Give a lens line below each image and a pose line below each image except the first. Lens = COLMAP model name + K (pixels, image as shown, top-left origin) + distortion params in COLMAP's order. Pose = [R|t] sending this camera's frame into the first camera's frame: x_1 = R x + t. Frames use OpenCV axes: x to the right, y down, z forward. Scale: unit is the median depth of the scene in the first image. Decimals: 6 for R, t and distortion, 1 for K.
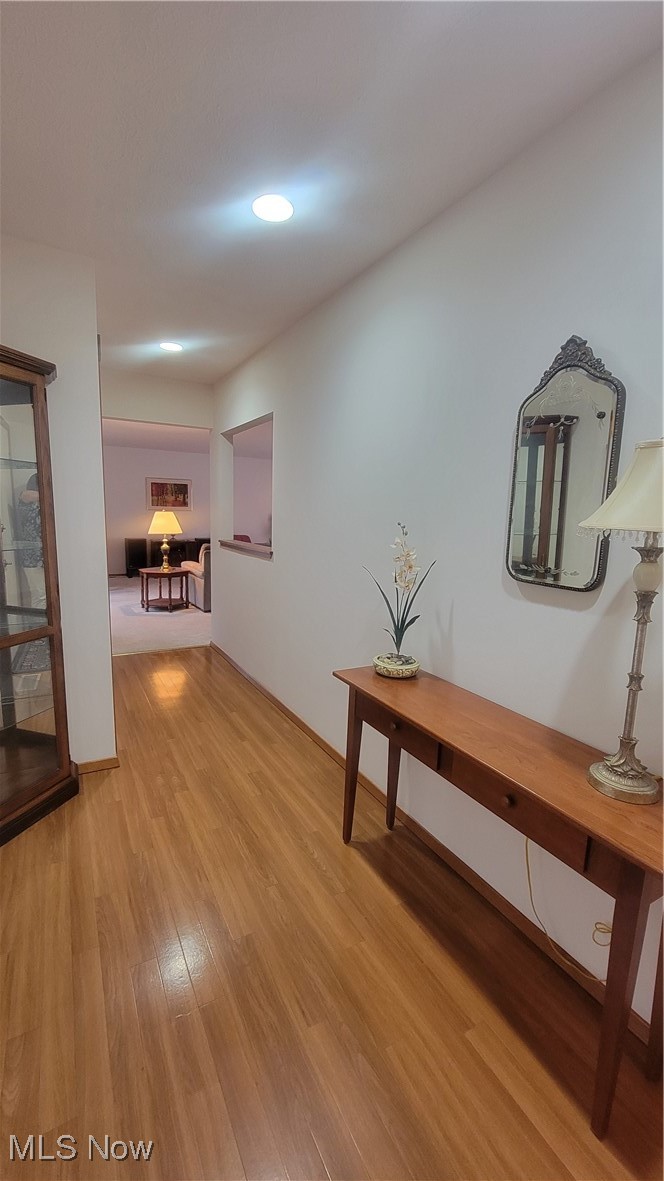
lens RADIAL K [[482.2, 0, 332.0], [0, 482.2, 590.5], [0, 0, 1]] dist [0.001446, 0.000527]
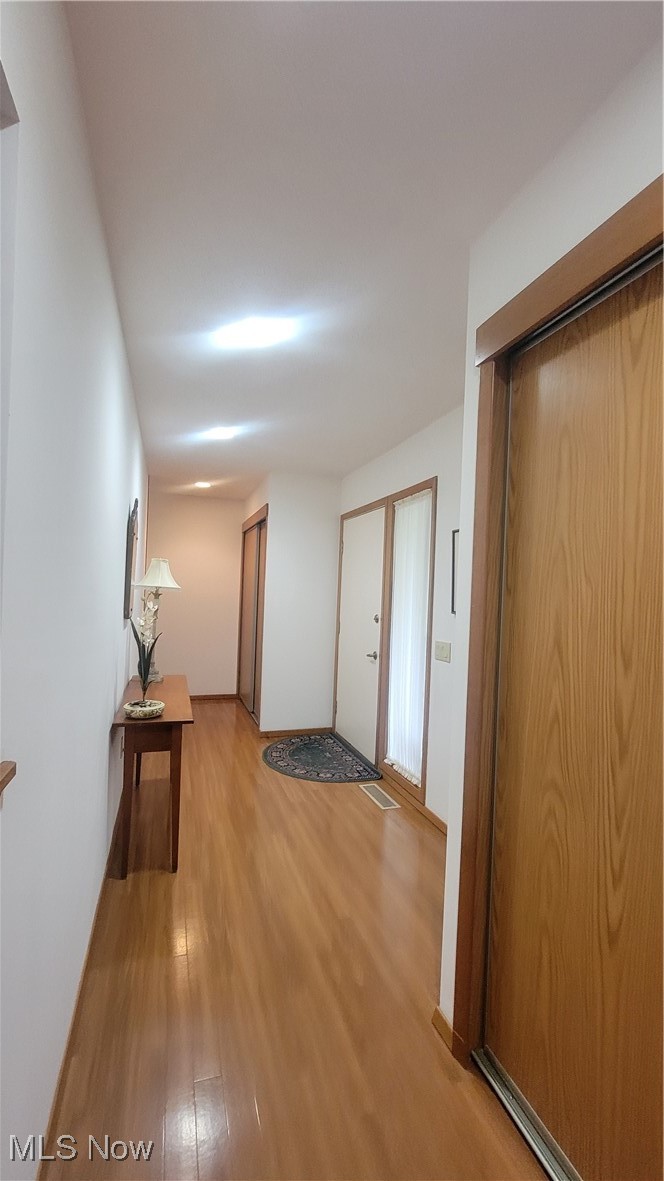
lens RADIAL K [[482.2, 0, 332.0], [0, 482.2, 590.5], [0, 0, 1]] dist [0.001446, 0.000527]
pose [[-0.980660, -0.066720, 0.183995, -0.414655], [-0.037224, 0.986523, 0.159334, -0.263970], [-0.192146, 0.149403, -0.969927, 1.615983]]
